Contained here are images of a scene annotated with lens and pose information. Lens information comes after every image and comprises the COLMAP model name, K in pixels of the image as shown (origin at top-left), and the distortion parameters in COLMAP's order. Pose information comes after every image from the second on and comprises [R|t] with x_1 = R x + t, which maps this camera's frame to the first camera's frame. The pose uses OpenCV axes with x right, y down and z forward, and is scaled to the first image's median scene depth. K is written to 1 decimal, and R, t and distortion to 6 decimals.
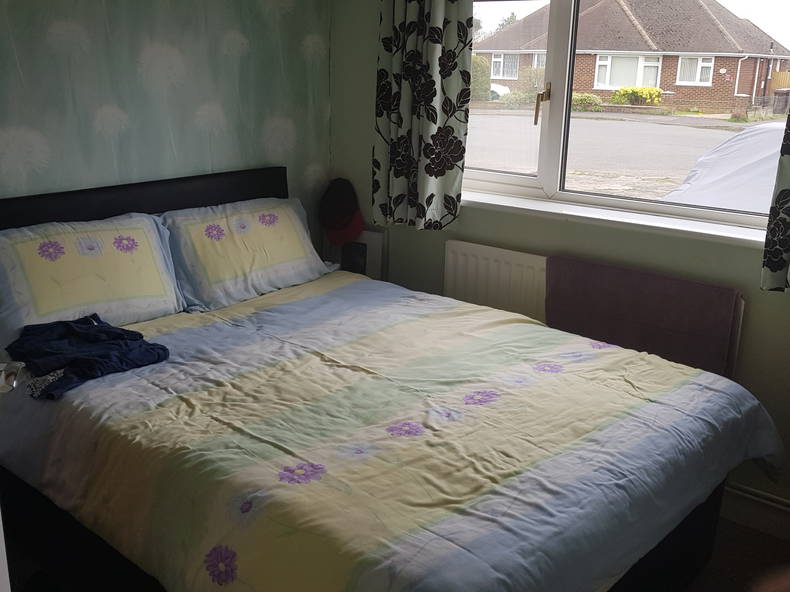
lens RADIAL K [[804.1, 0, 395.6], [0, 804.1, 295.5], [0, 0, 1]] dist [0.060617, 0.000000]
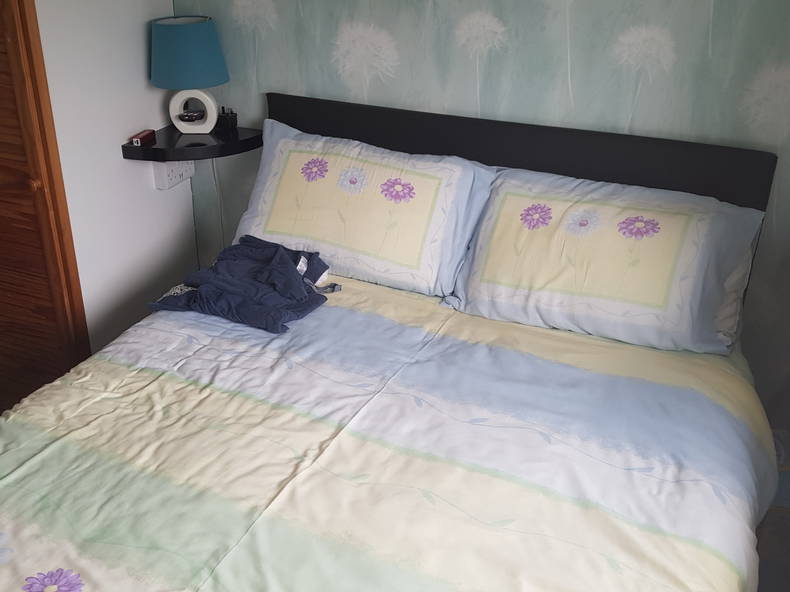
lens RADIAL K [[804.1, 0, 395.4], [0, 804.1, 297.1], [0, 0, 1]] dist [0.060617, 0.000000]
pose [[0.320398, 0.421107, -0.848537, 0.367456], [-0.287438, 0.896744, 0.336497, -0.223435], [0.902621, 0.136088, 0.408357, 0.647501]]
